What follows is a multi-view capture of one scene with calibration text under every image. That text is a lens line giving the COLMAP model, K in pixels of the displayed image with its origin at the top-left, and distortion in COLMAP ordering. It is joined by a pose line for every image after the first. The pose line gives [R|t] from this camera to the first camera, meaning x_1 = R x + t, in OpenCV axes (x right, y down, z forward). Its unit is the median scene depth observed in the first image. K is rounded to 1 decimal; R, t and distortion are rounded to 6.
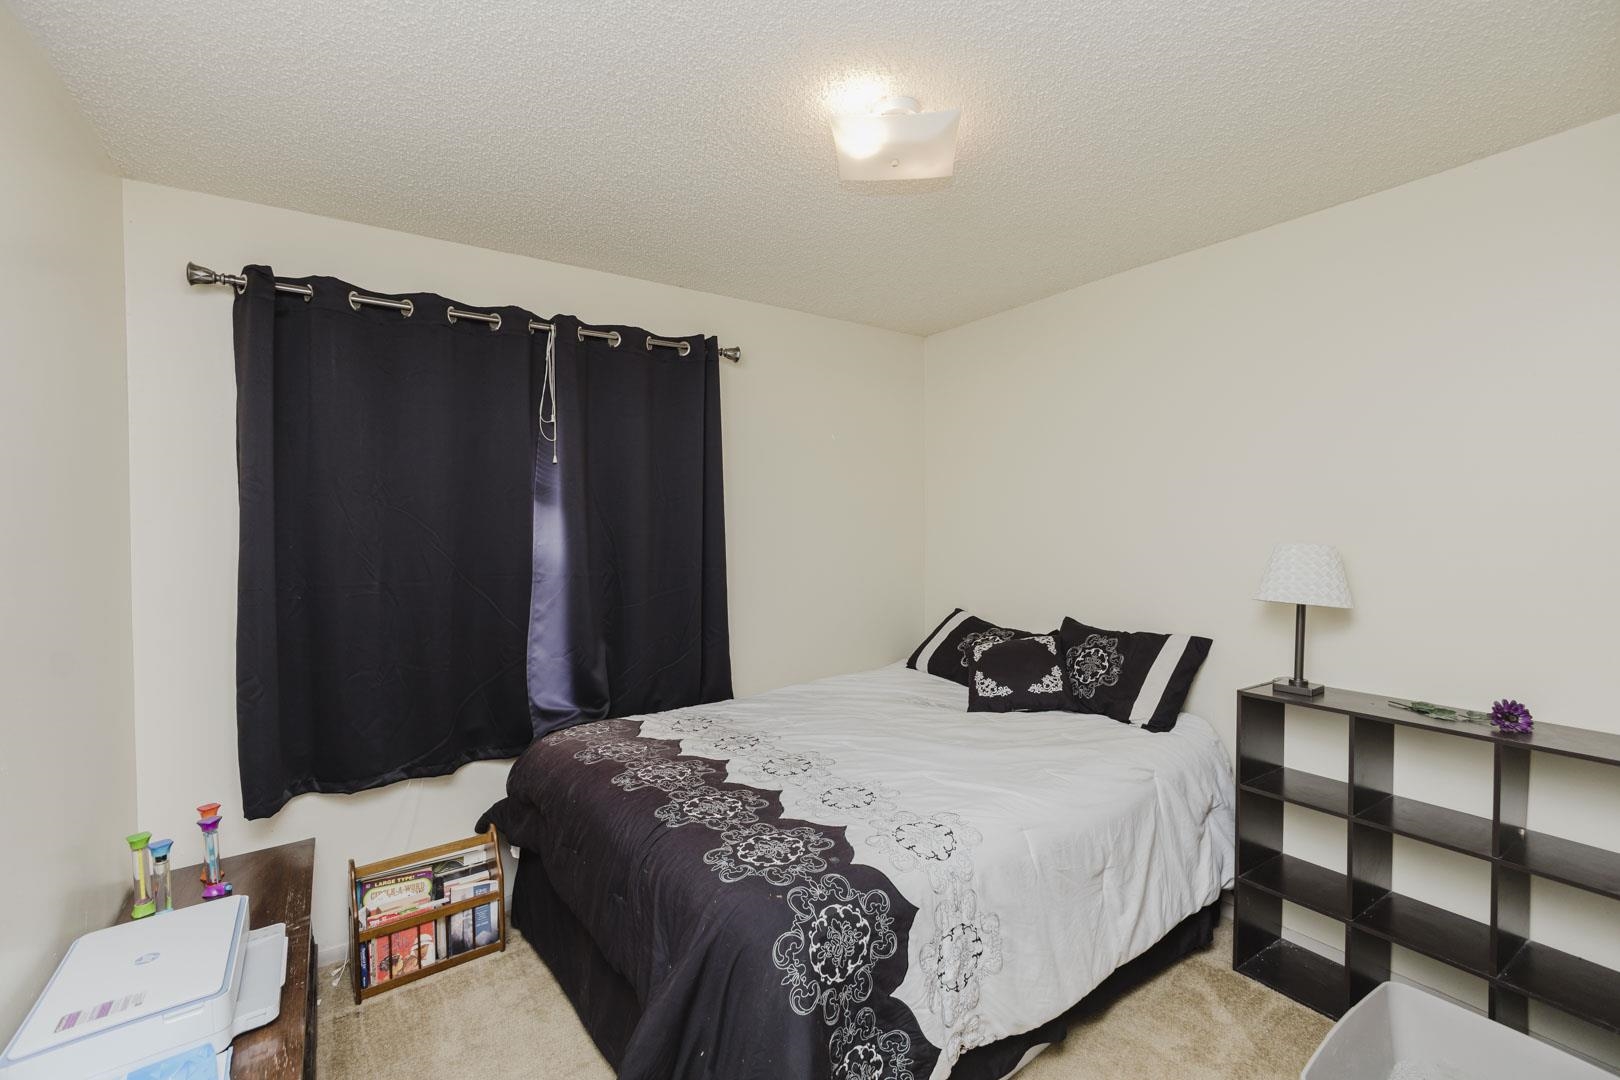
lens RADIAL K [[690.8, 0, 806.0], [0, 690.8, 533.8], [0, 0, 1]] dist [-0.003852, -0.000193]
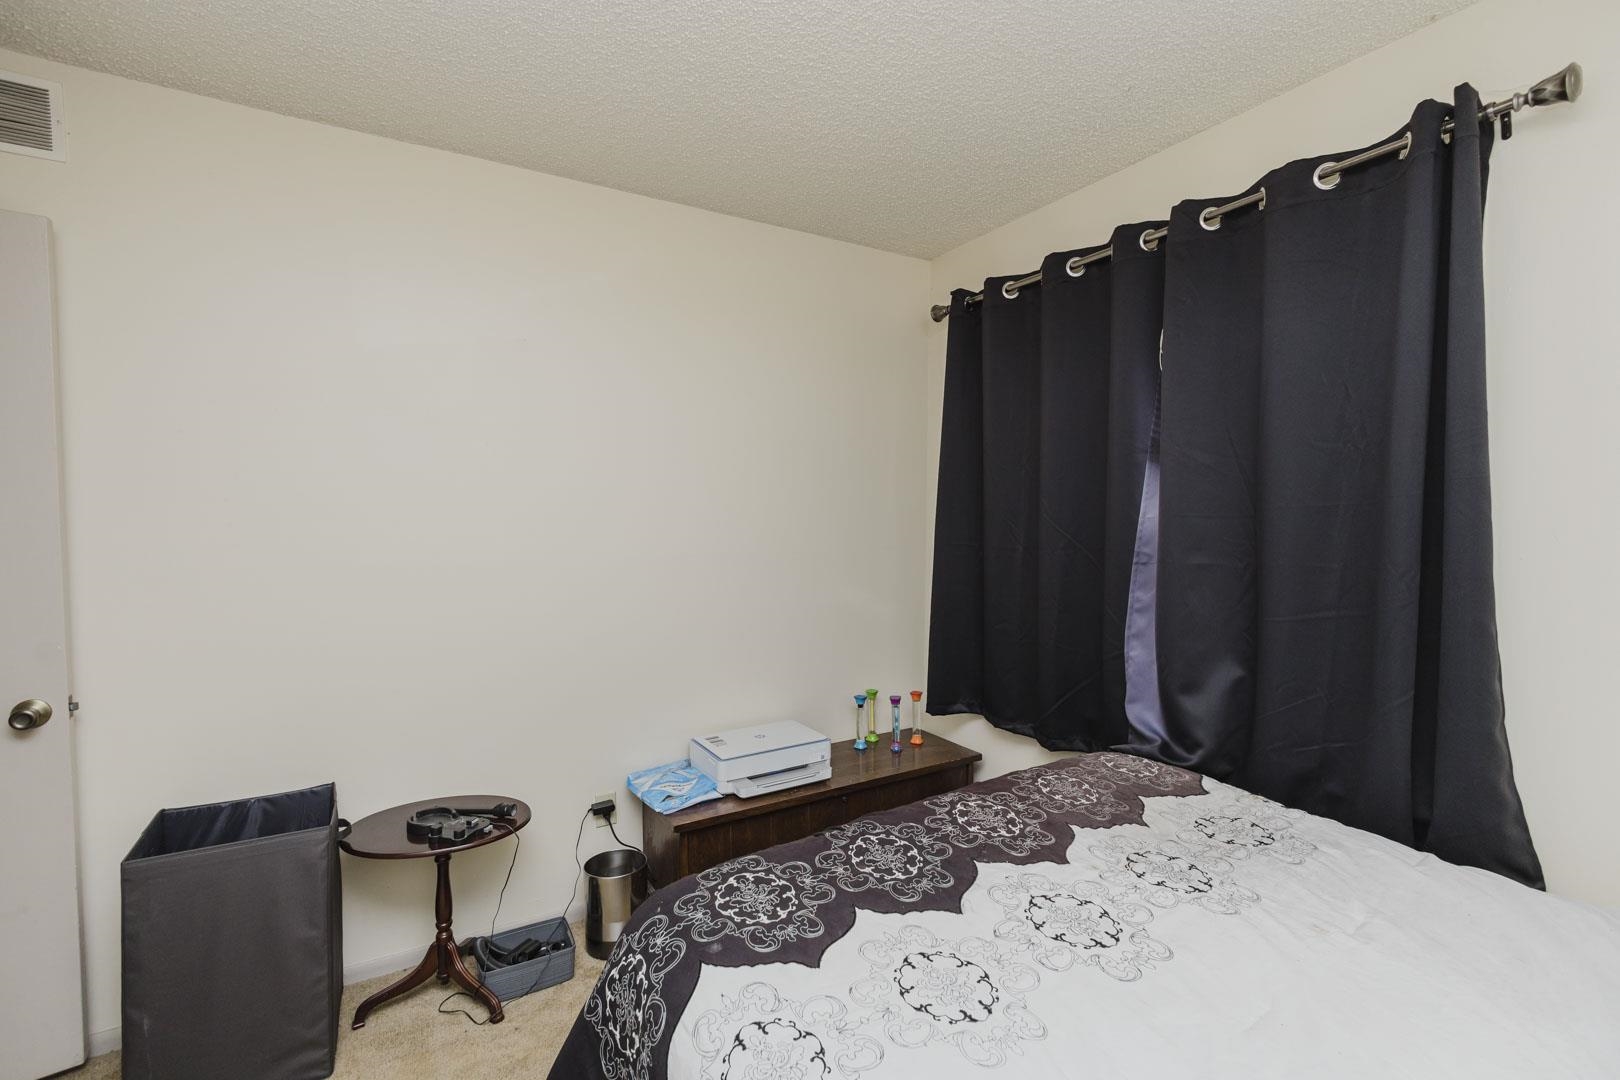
lens RADIAL K [[690.8, 0, 805.9], [0, 690.8, 539.7], [0, 0, 1]] dist [-0.003852, -0.000193]
pose [[-0.072616, 0.059424, -0.995588, 0.460906], [-0.017298, 0.997998, 0.060830, -0.000175], [0.997210, 0.021639, -0.071443, 0.720174]]
